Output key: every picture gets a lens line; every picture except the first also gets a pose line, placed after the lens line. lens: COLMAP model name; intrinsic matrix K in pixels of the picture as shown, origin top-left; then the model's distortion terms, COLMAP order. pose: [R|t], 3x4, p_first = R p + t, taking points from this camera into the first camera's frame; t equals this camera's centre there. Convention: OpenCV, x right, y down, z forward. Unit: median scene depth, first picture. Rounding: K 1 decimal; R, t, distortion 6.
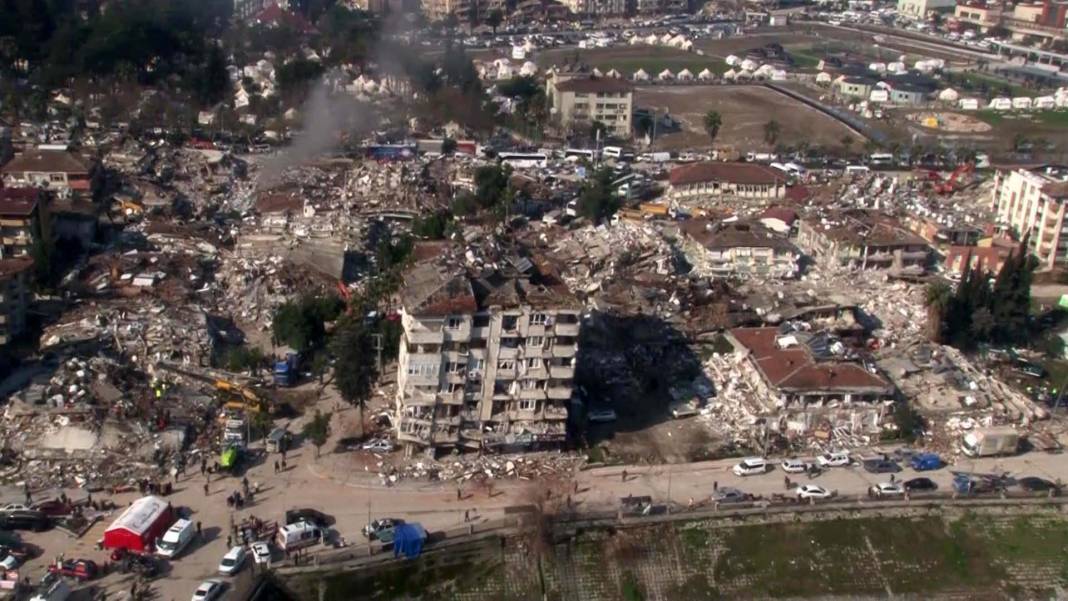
lens RADIAL K [[1355.2, 0, 534.0], [0, 1355.2, 300.5], [0, 0, 1]] dist [0.180916, 0.004928]
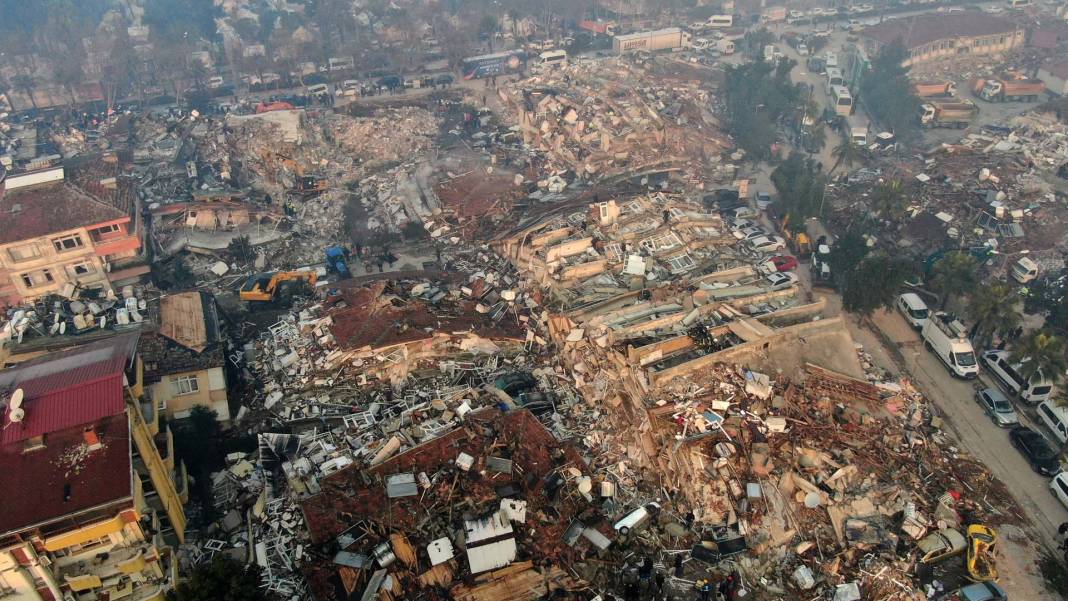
lens RADIAL K [[770.5, 0, 546.2], [0, 770.5, 319.7], [0, 0, 1]] dist [-0.021138, 0.001909]
pose [[0.937068, -0.246460, 0.247305, -0.395963], [0.175314, 0.944689, 0.277178, -0.164372], [-0.301940, -0.216379, 0.928446, 1.058002]]
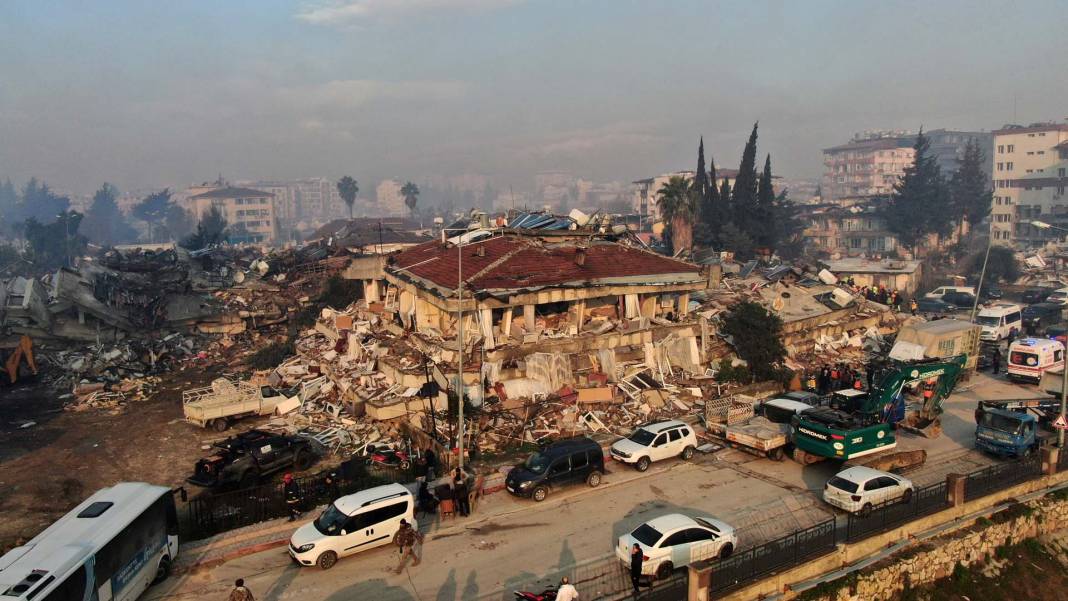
lens RADIAL K [[770.5, 0, 546.2], [0, 770.5, 319.7], [0, 0, 1]] dist [-0.021138, 0.001909]
pose [[0.941124, -0.116057, 0.317517, 0.141373], [0.174158, 0.971445, -0.161129, 0.117226], [-0.289751, 0.206941, 0.934462, 0.856253]]
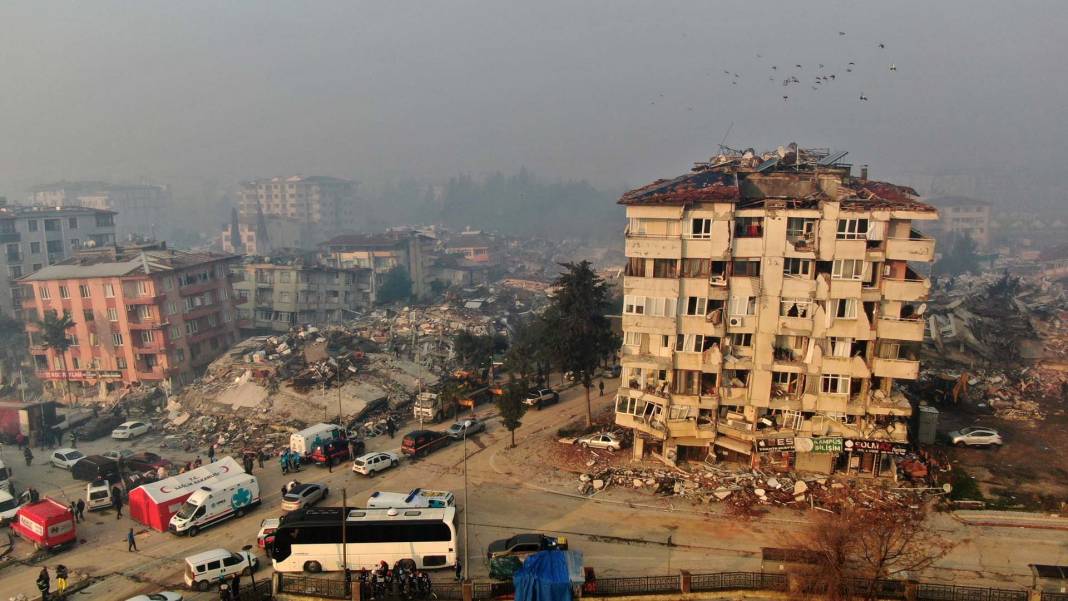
lens RADIAL K [[770.5, 0, 546.2], [0, 770.5, 319.7], [0, 0, 1]] dist [-0.021138, 0.001909]
pose [[0.905808, 0.004978, -0.423659, 0.022509], [-0.077477, 0.985017, -0.154076, 0.109909], [0.416544, 0.172387, 0.892622, 0.647111]]
